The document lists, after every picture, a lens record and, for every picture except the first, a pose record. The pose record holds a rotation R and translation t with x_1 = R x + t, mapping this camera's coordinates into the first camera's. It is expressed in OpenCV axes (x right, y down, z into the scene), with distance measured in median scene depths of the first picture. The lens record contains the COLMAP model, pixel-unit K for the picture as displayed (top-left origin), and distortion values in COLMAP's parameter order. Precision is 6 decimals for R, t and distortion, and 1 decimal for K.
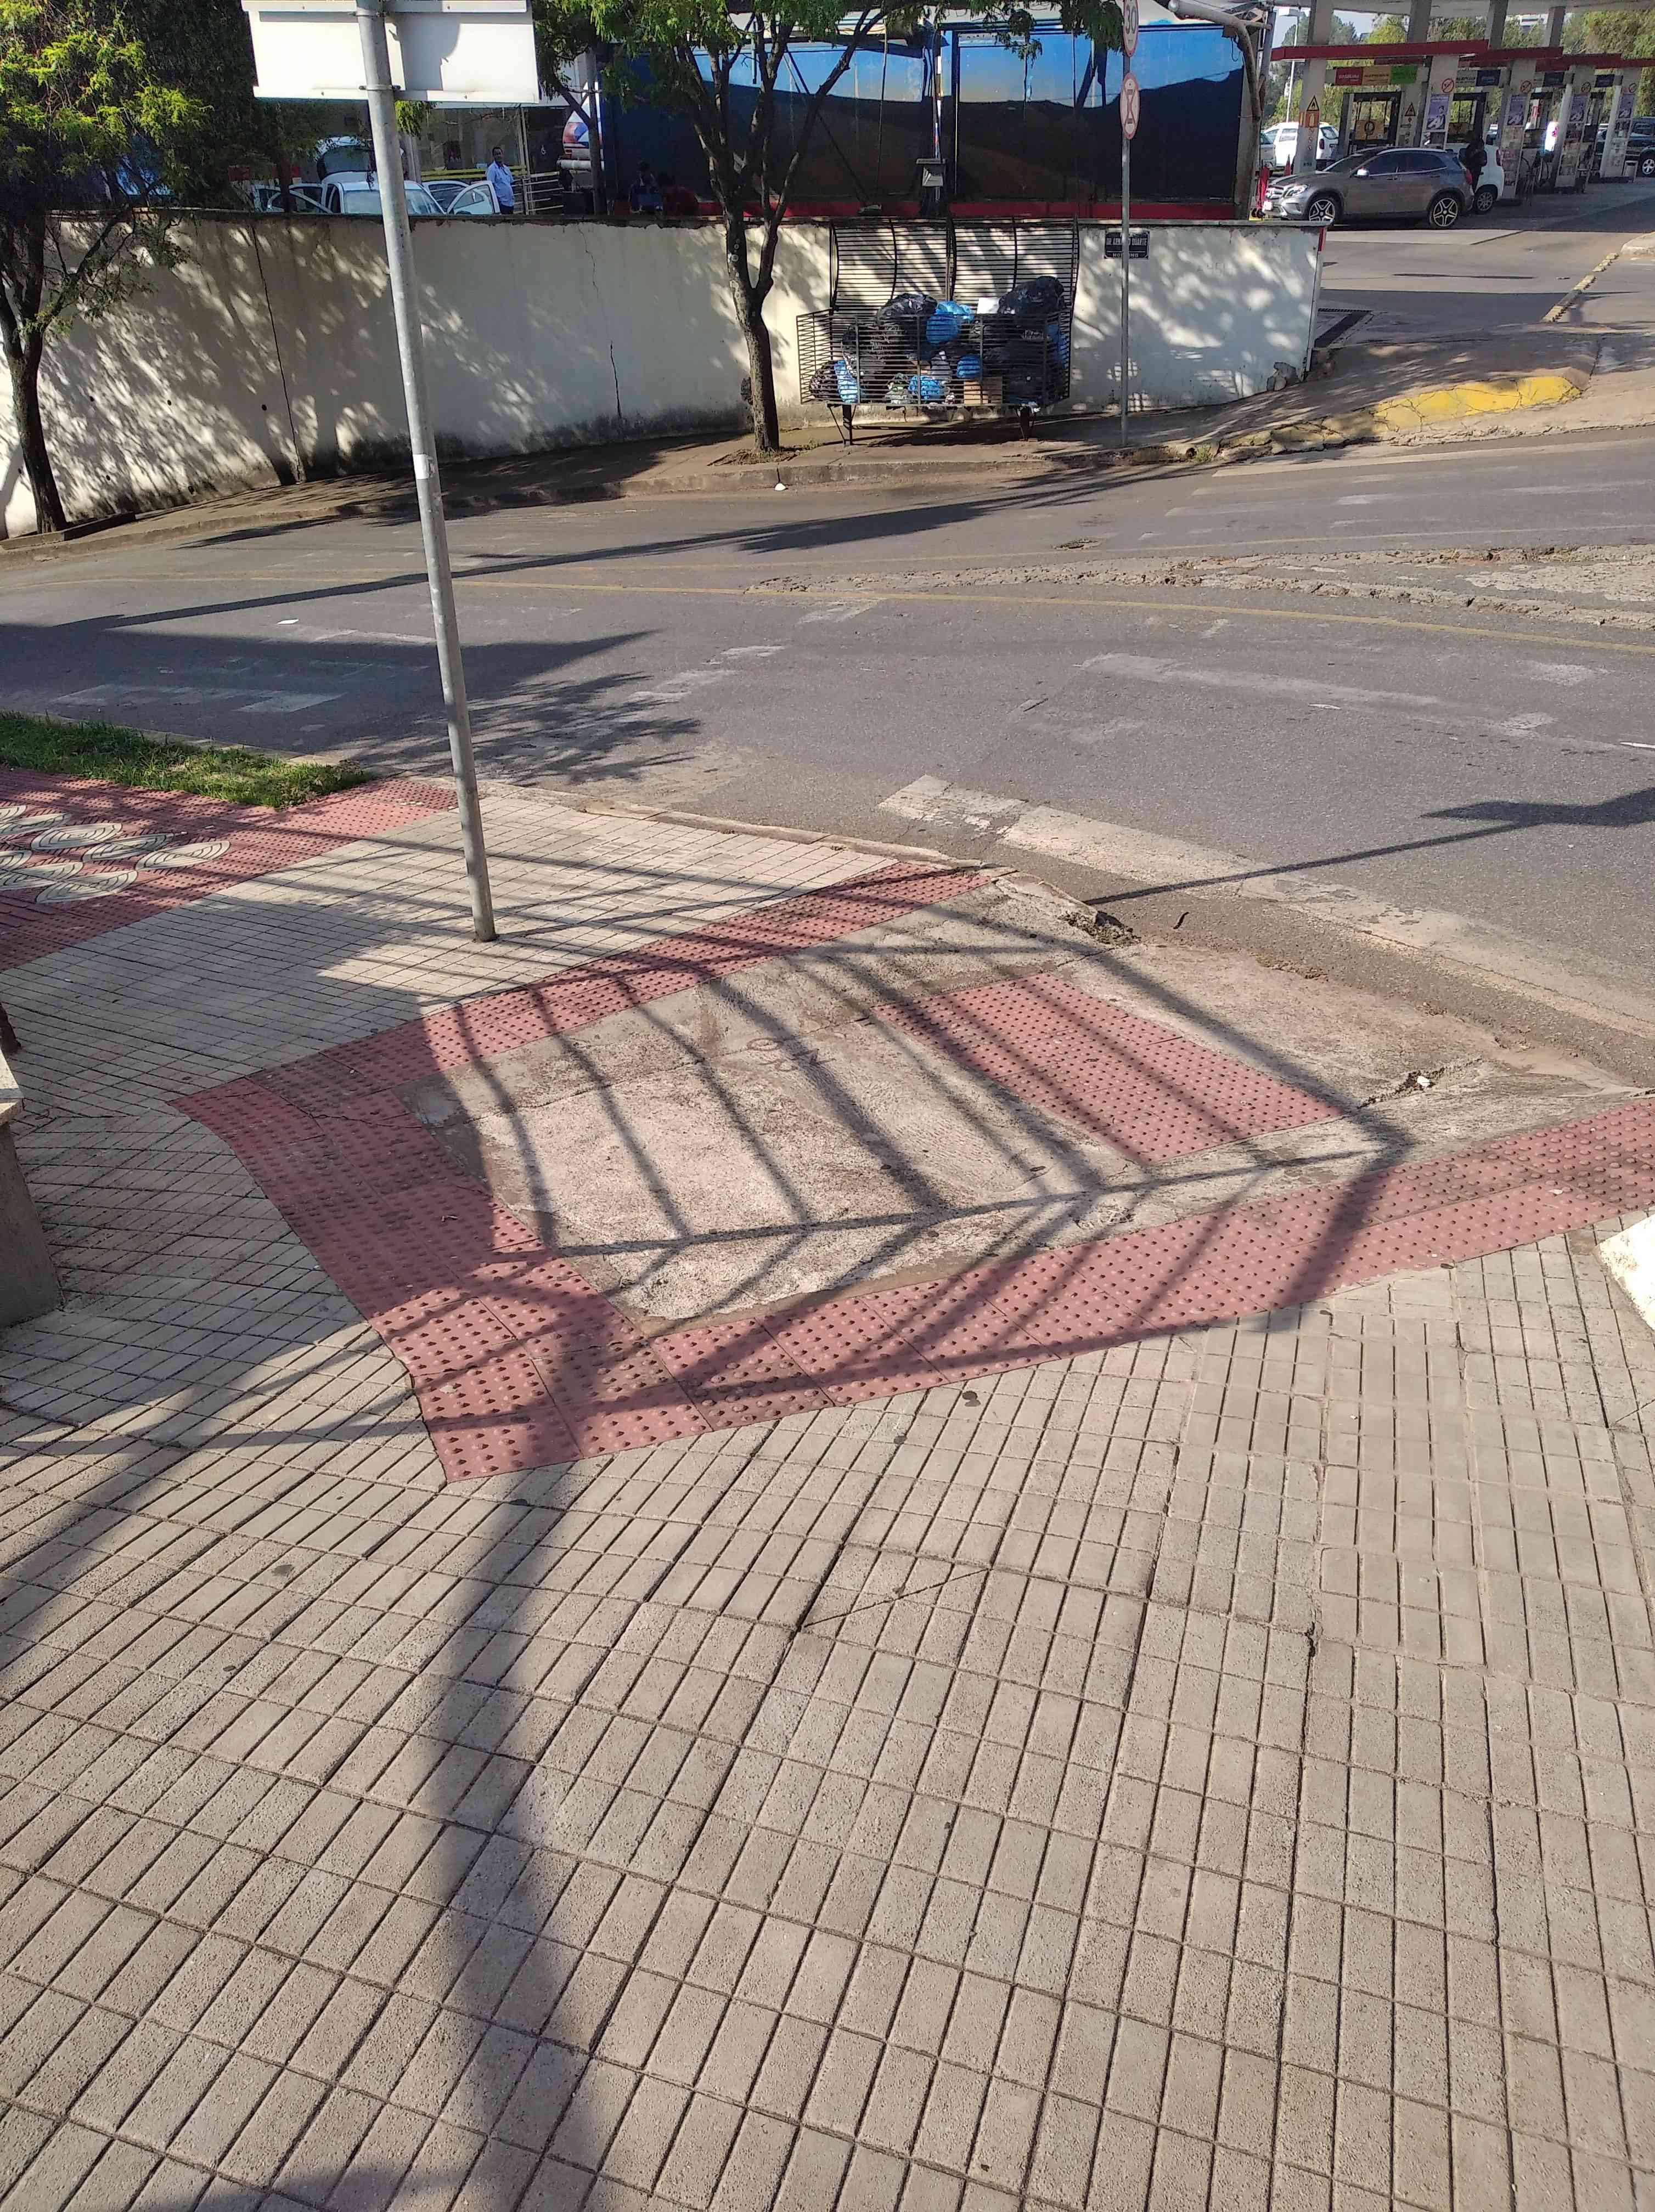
lens RADIAL K [[1710.9, 0, 827.5], [0, 1710.9, 1106.0], [0, 0, 1]] dist [-0.003944, 0.037531]
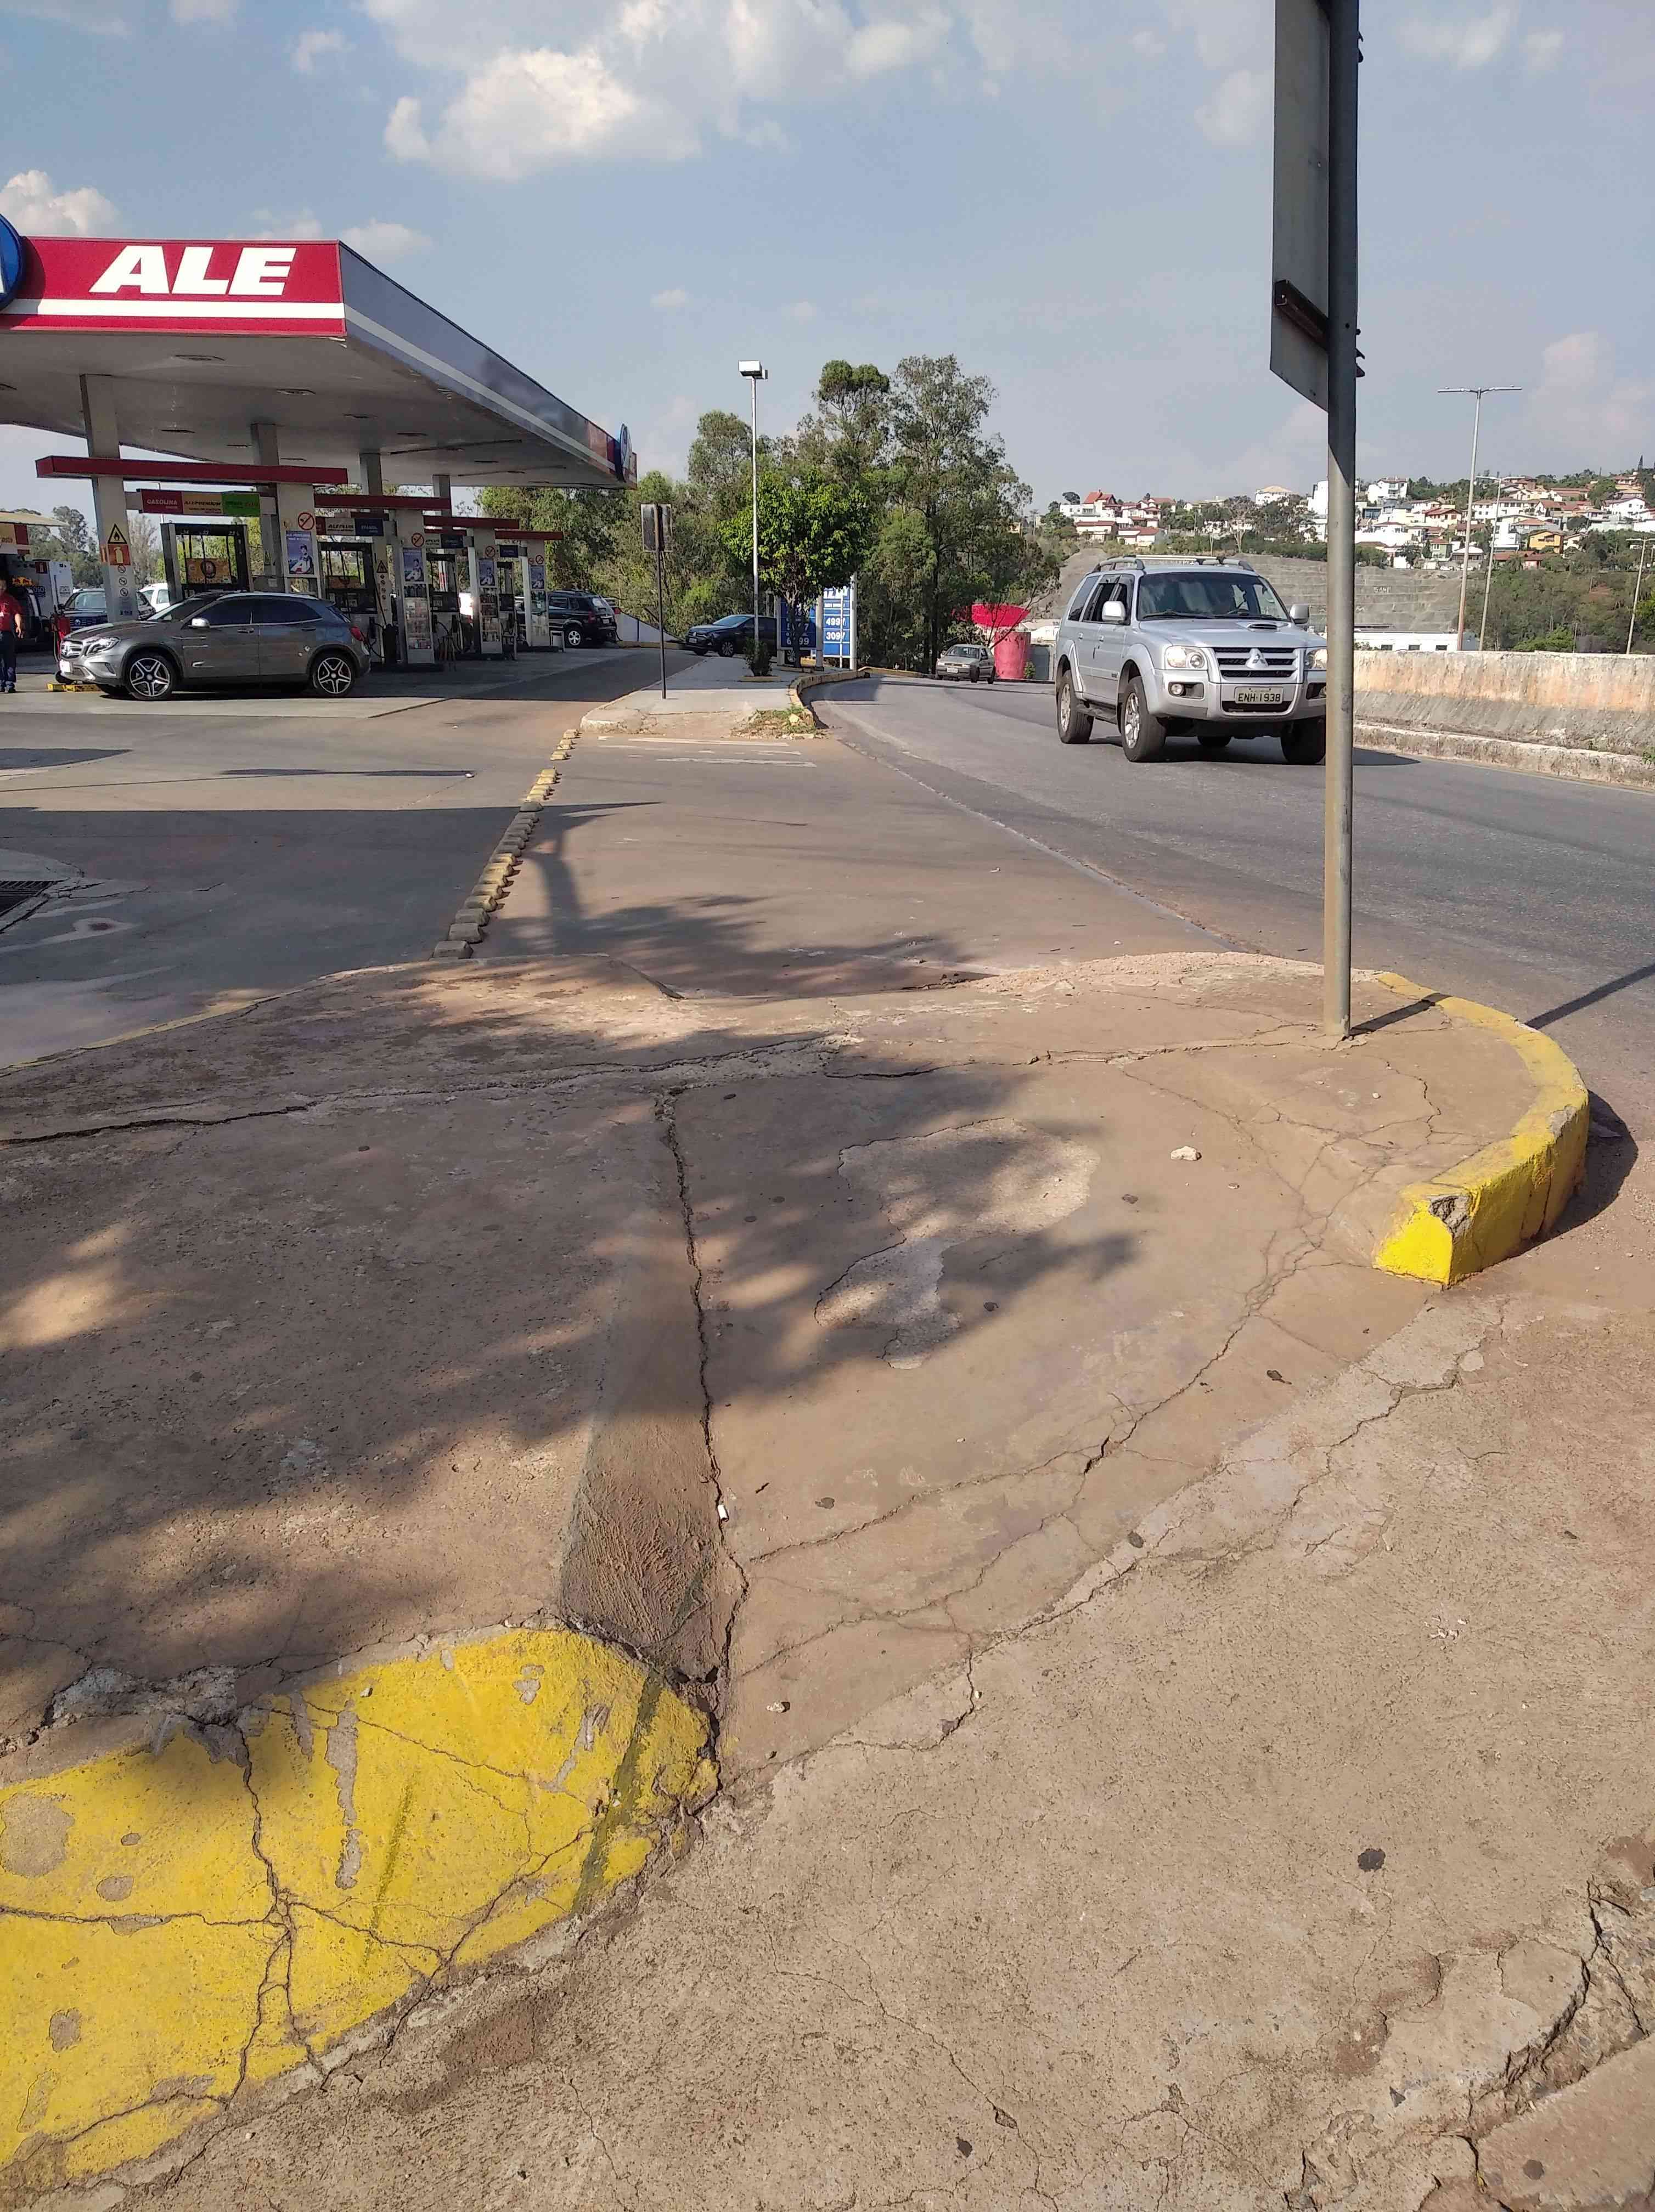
lens RADIAL K [[1788.2, 0, 827.5], [0, 1788.2, 1106.0], [0, 0, 1]] dist [0.010296, 0.013829]
pose [[0.859754, -0.124007, 0.495425, 0.141747], [0.242182, 0.953061, -0.181724, -0.162076], [-0.449635, 0.276220, 0.849429, 0.319406]]
